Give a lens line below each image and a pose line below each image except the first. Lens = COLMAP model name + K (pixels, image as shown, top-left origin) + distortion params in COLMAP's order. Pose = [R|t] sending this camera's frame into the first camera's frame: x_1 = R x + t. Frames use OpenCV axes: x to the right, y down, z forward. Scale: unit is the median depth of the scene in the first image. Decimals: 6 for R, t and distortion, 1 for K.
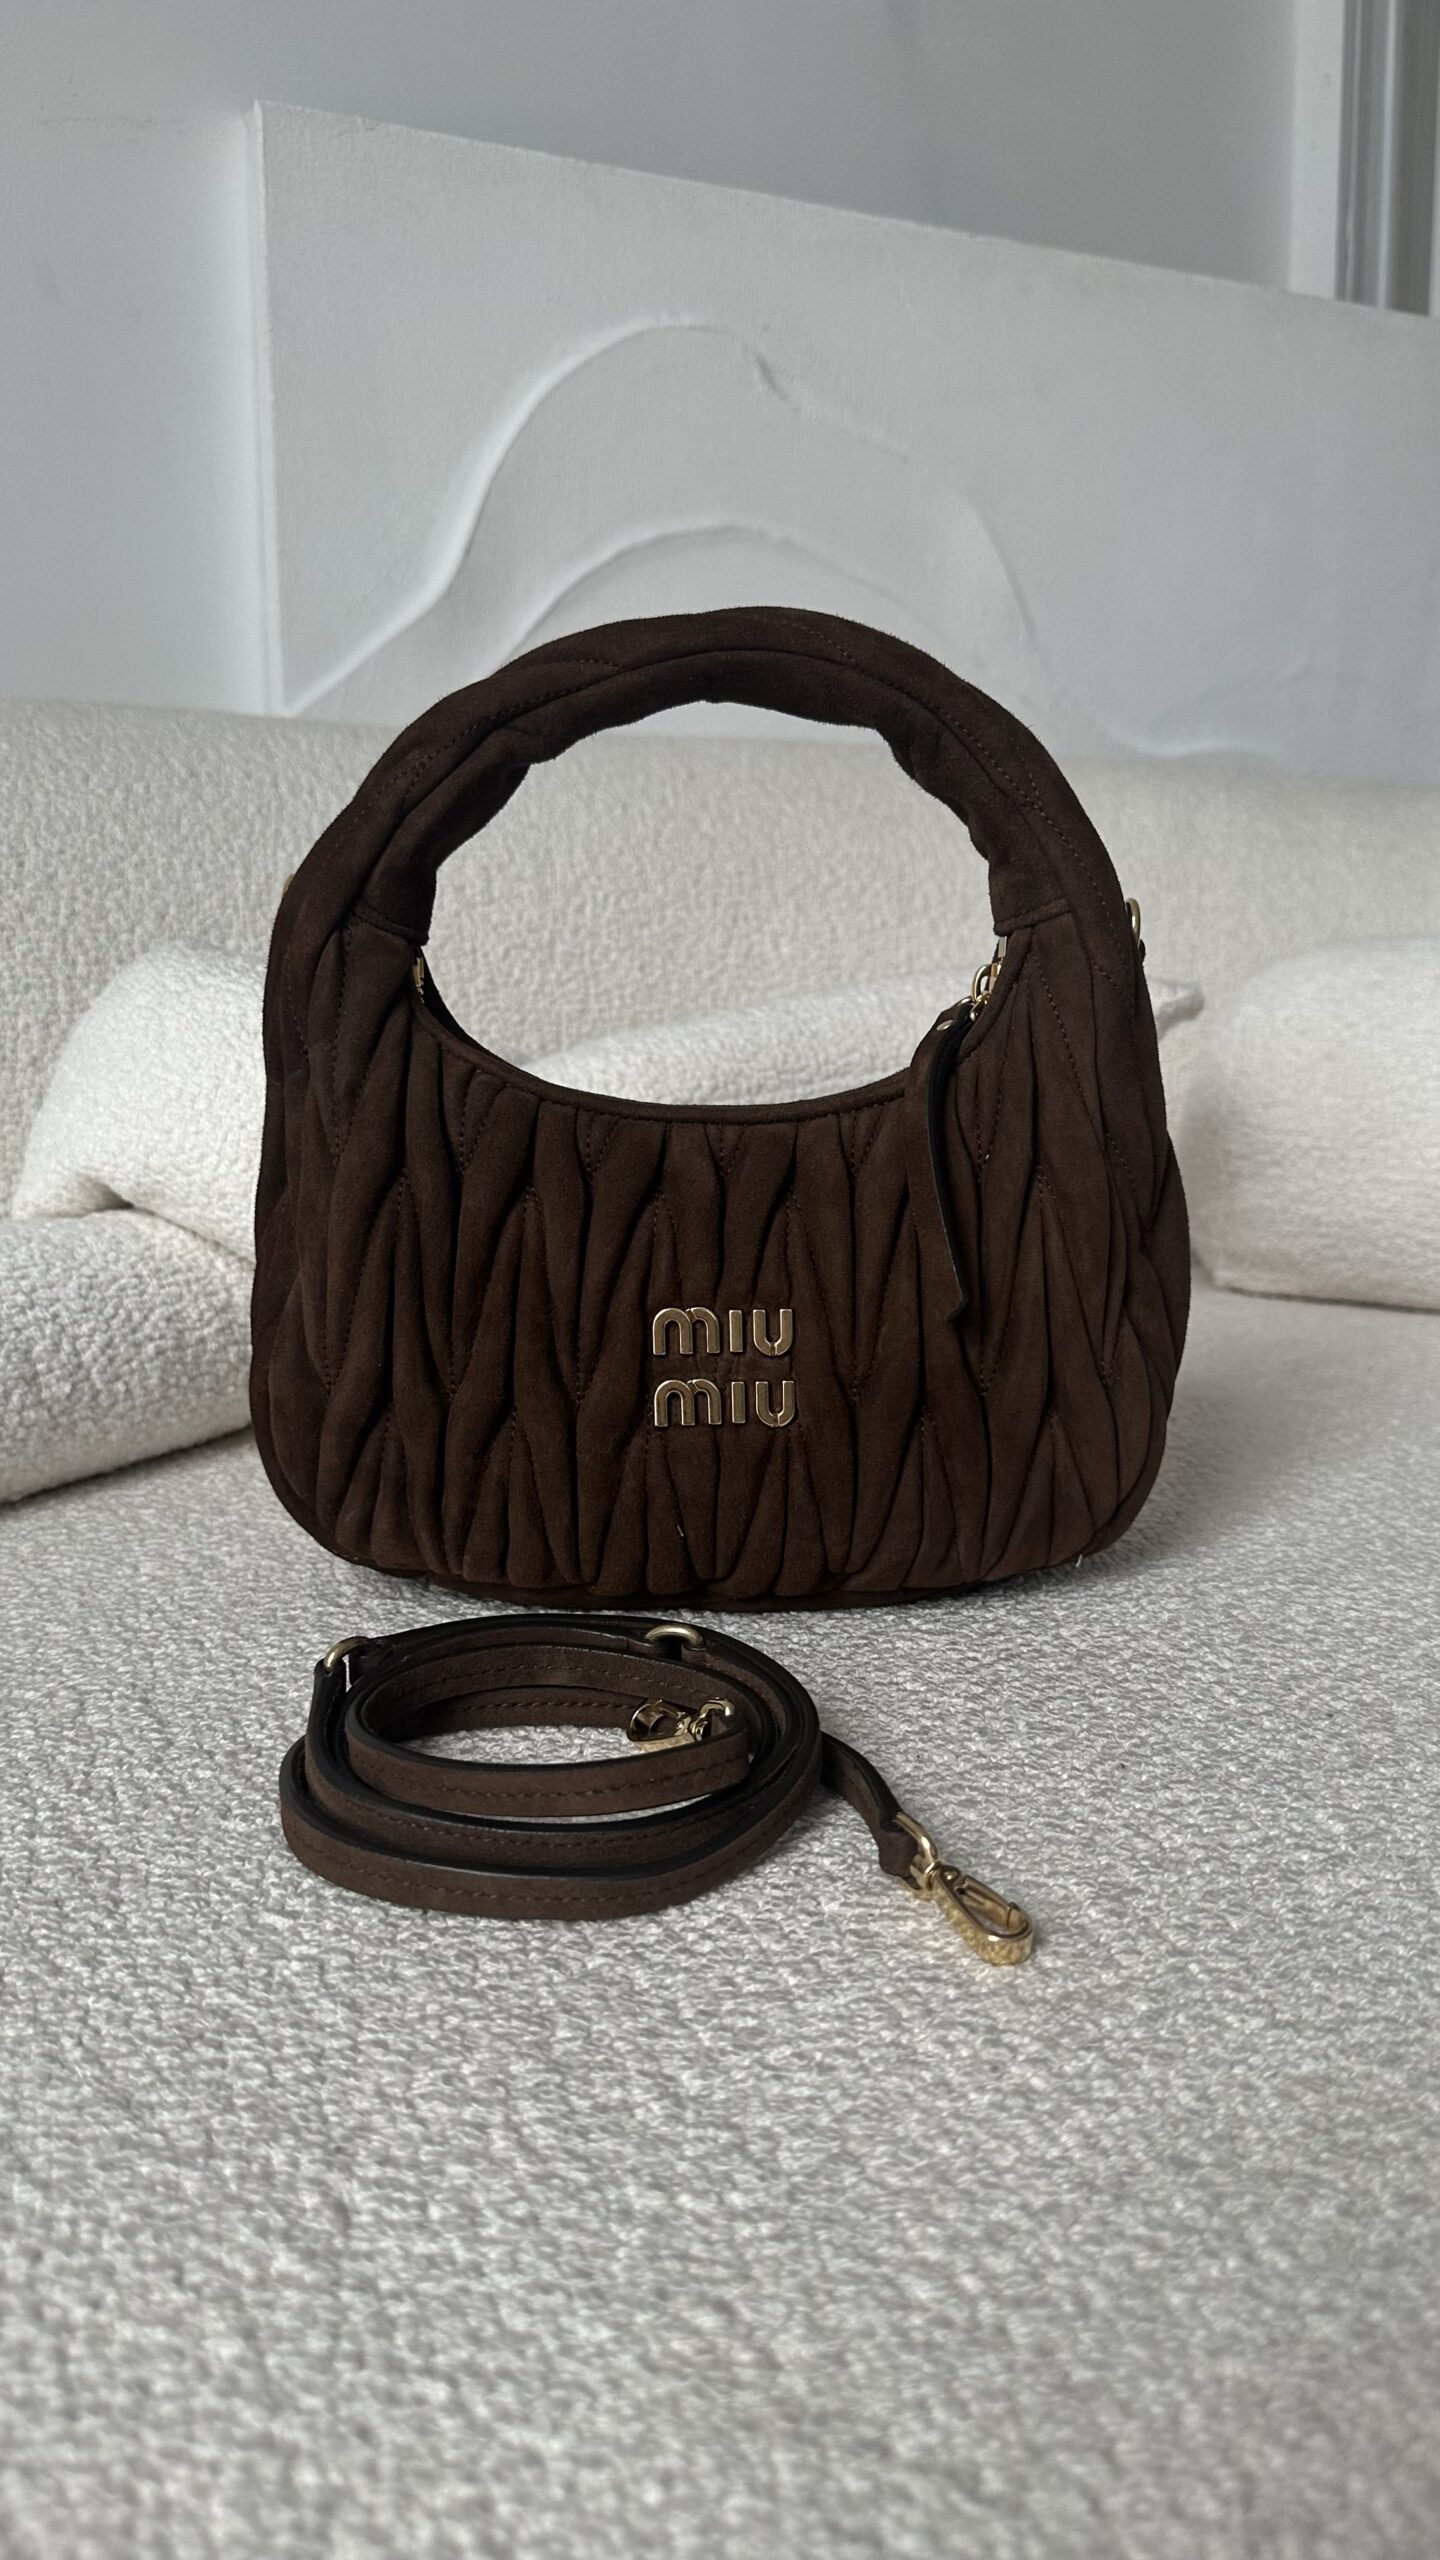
lens RADIAL K [[1883.6, 0, 720.0], [0, 1883.6, 1280.0], [0, 0, 1]] dist [0.137351, -0.323789]
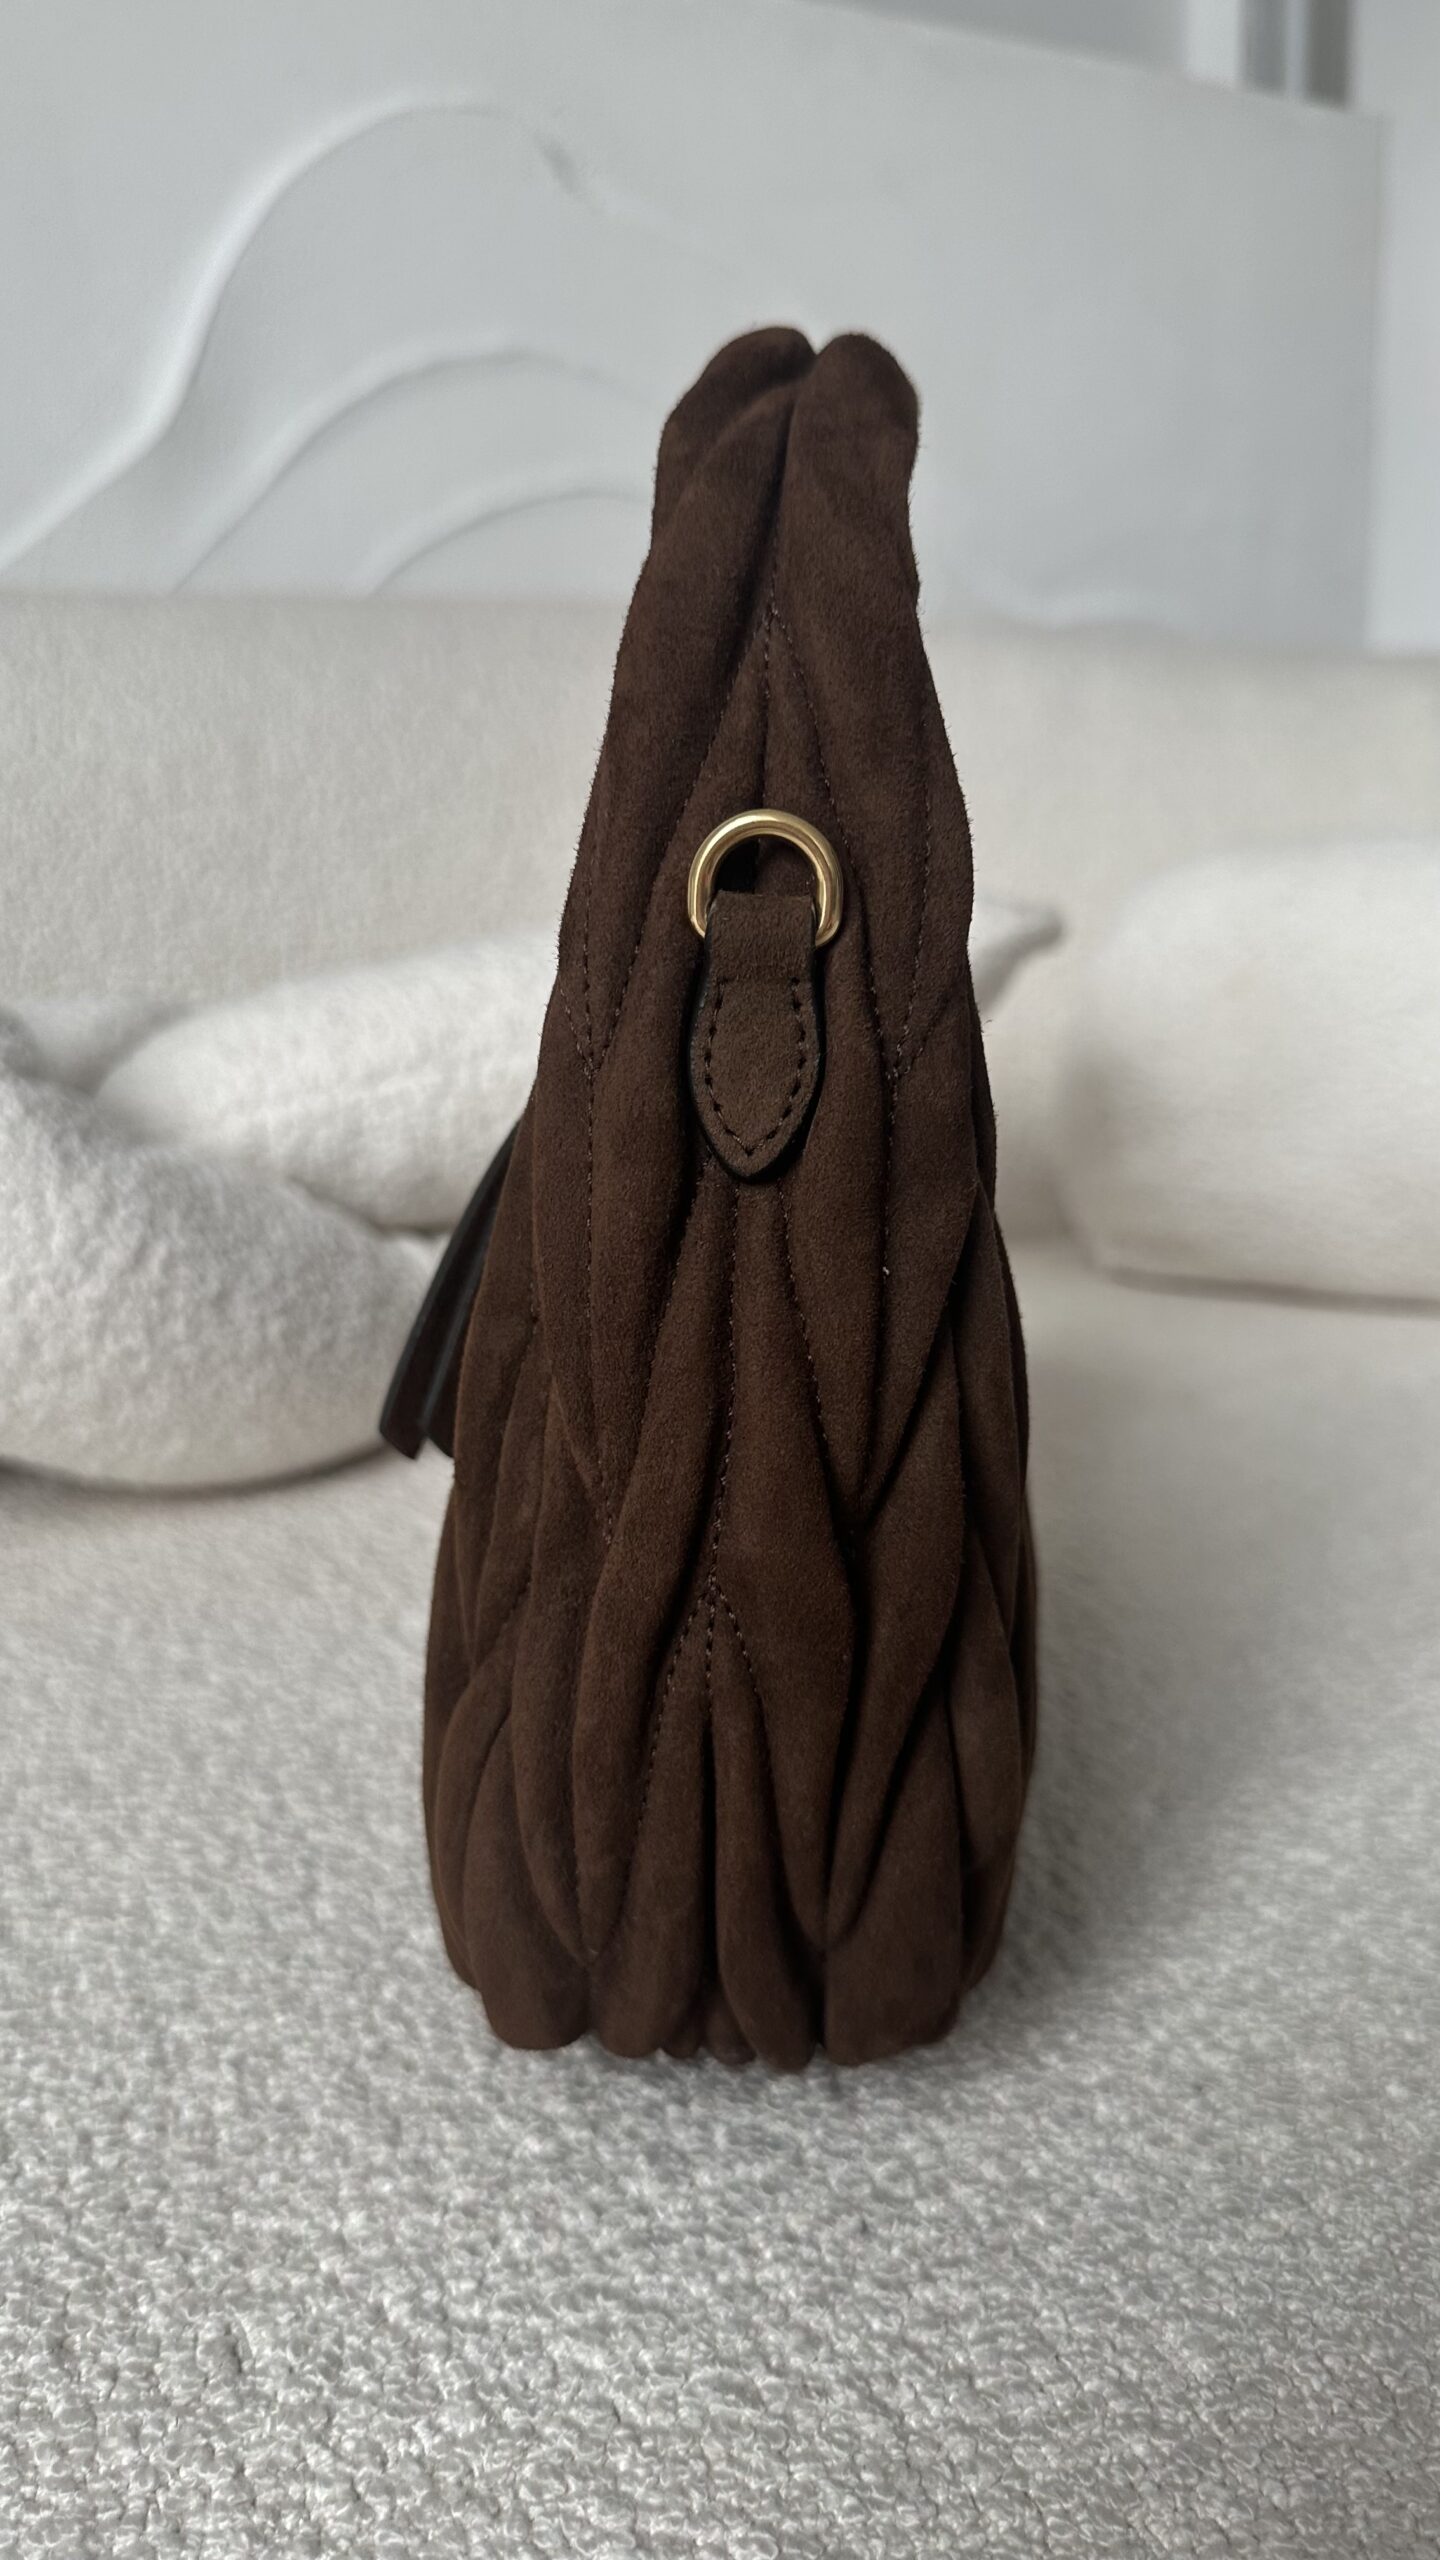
lens RADIAL K [[1916.8, 0, 720.0], [0, 1916.8, 1280.0], [0, 0, 1]] dist [-0.000679, -0.063262]
pose [[0.999201, -0.023942, 0.032014, 0.132965], [0.022264, 0.998409, 0.051796, -0.073281], [-0.033203, -0.051042, 0.998144, 0.349377]]
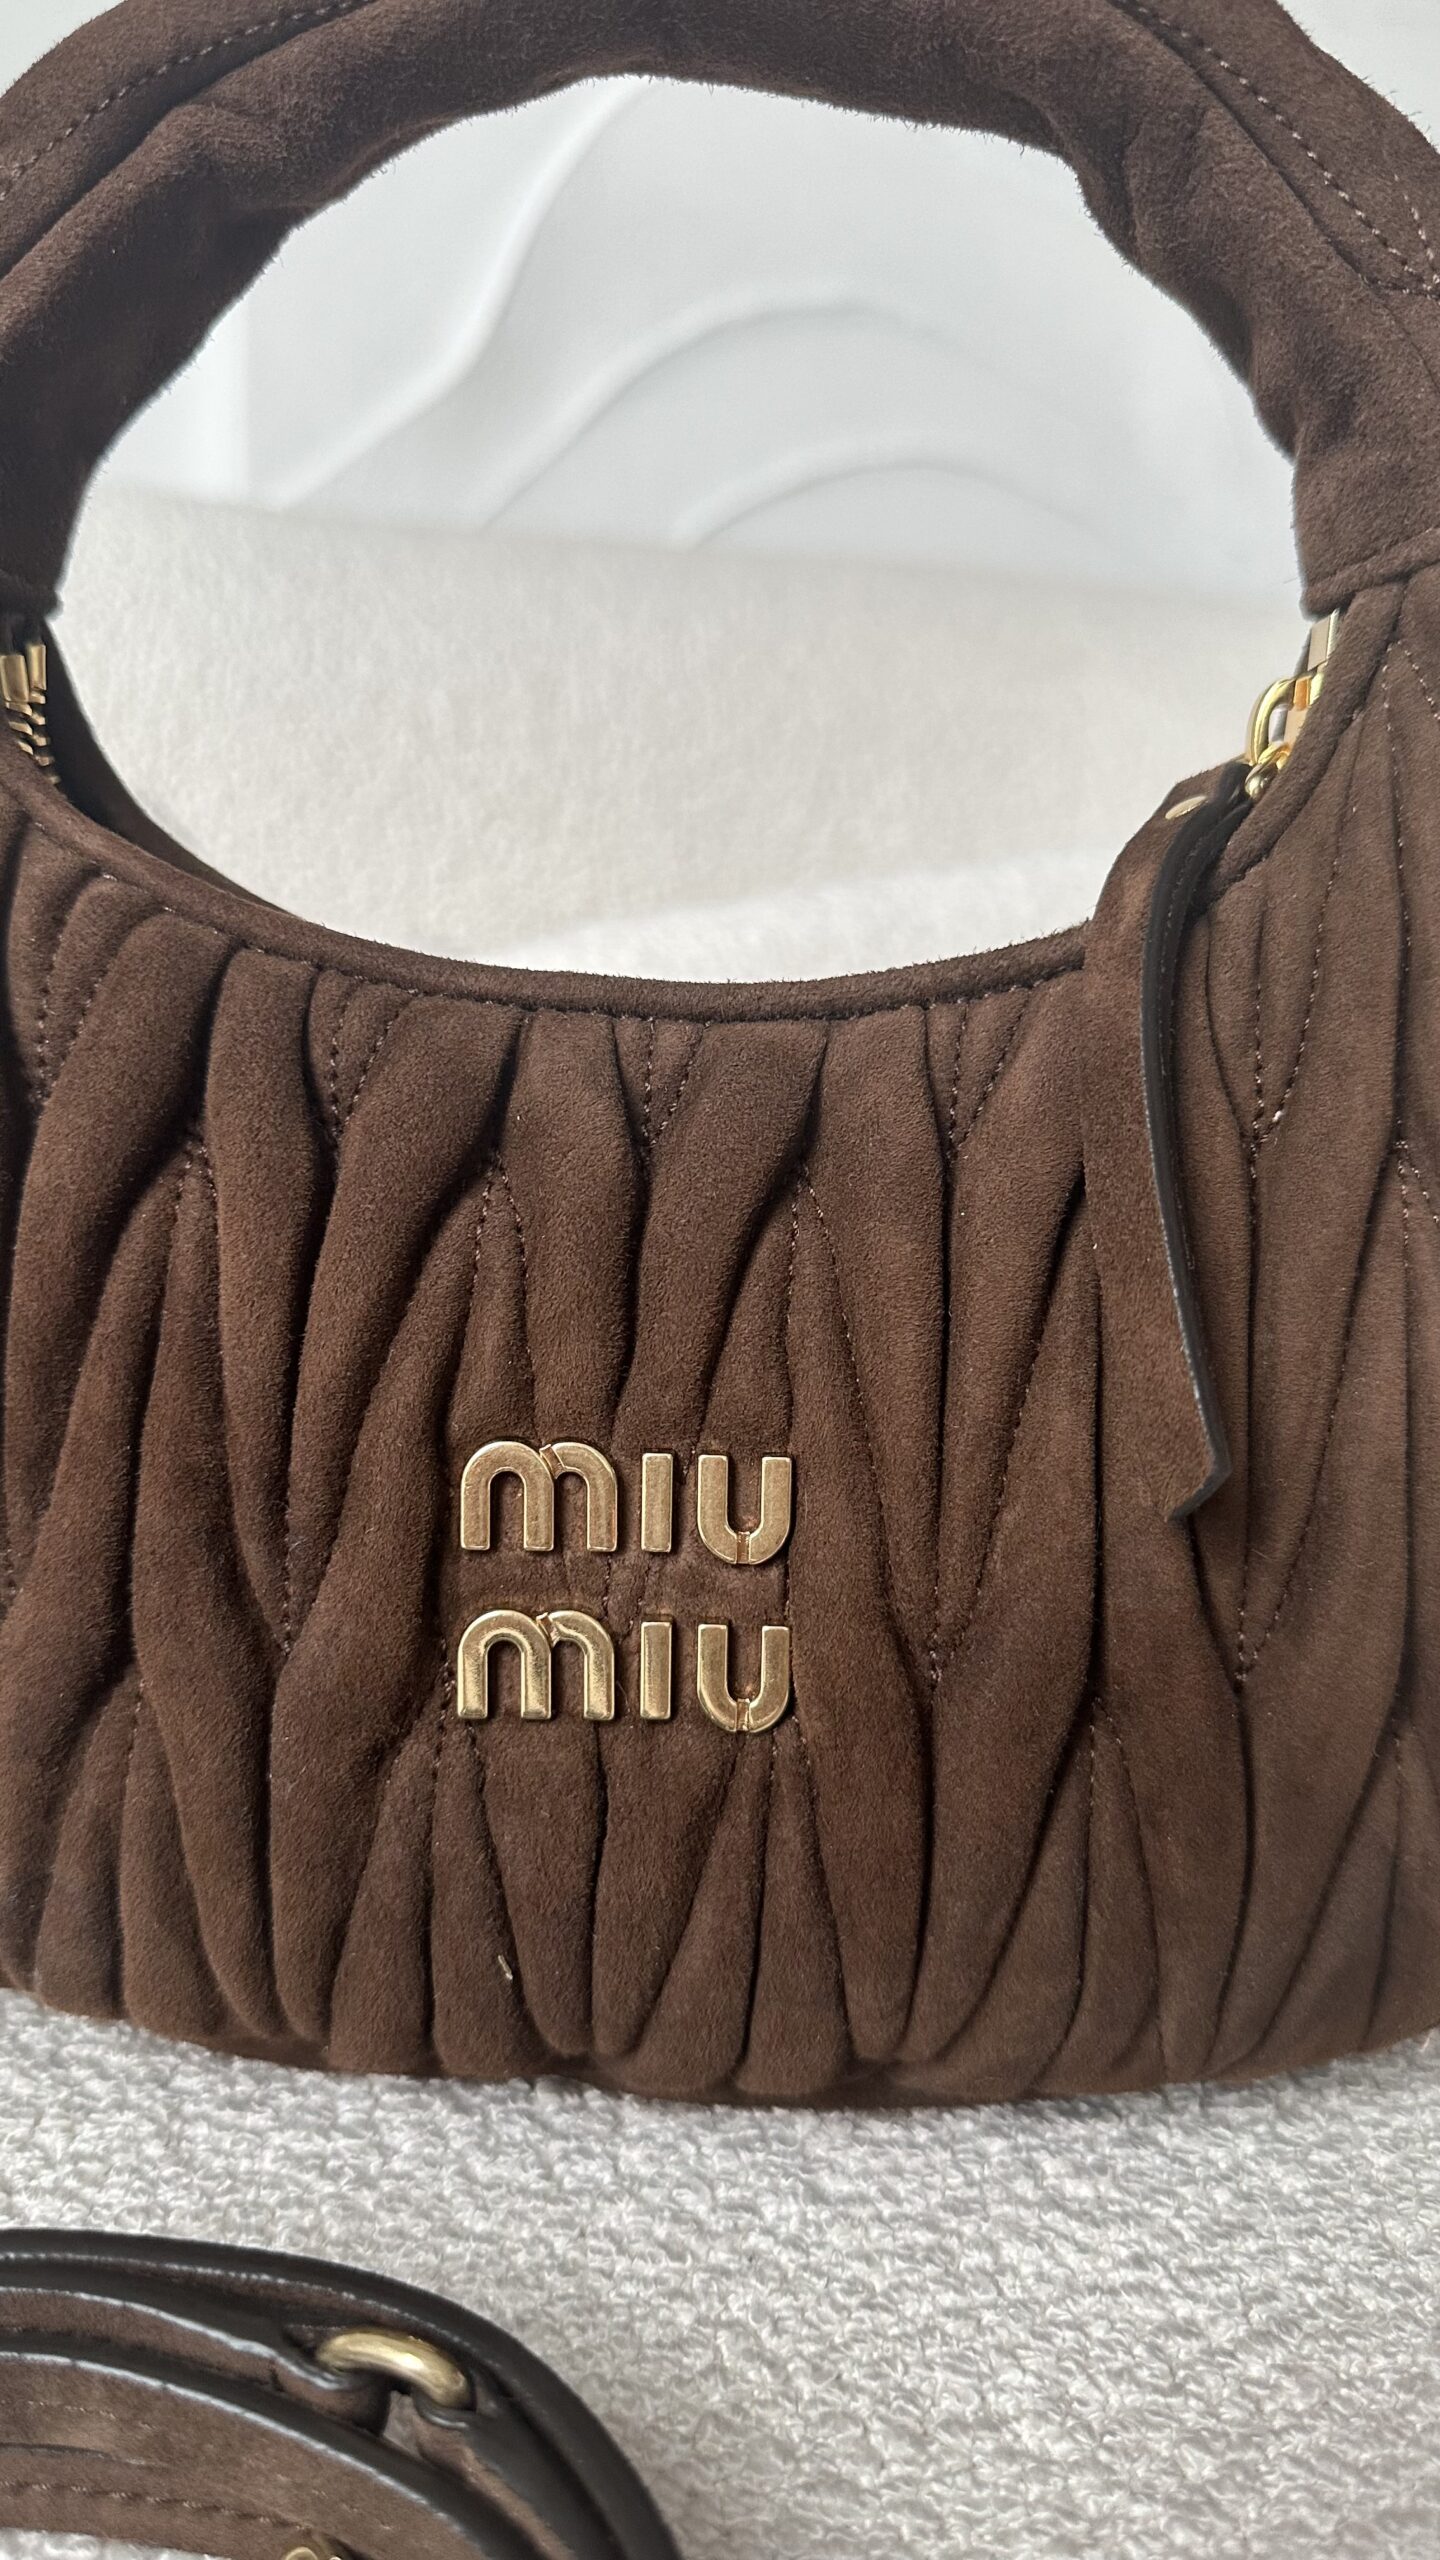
lens RADIAL K [[1883.6, 0, 720.0], [0, 1883.6, 1280.0], [0, 0, 1]] dist [0.137351, -0.323789]
pose [[0.996593, 0.044504, -0.069443, 0.049857], [-0.044033, 0.998996, 0.008291, -0.027136], [0.069742, -0.005205, 0.997551, 0.576975]]
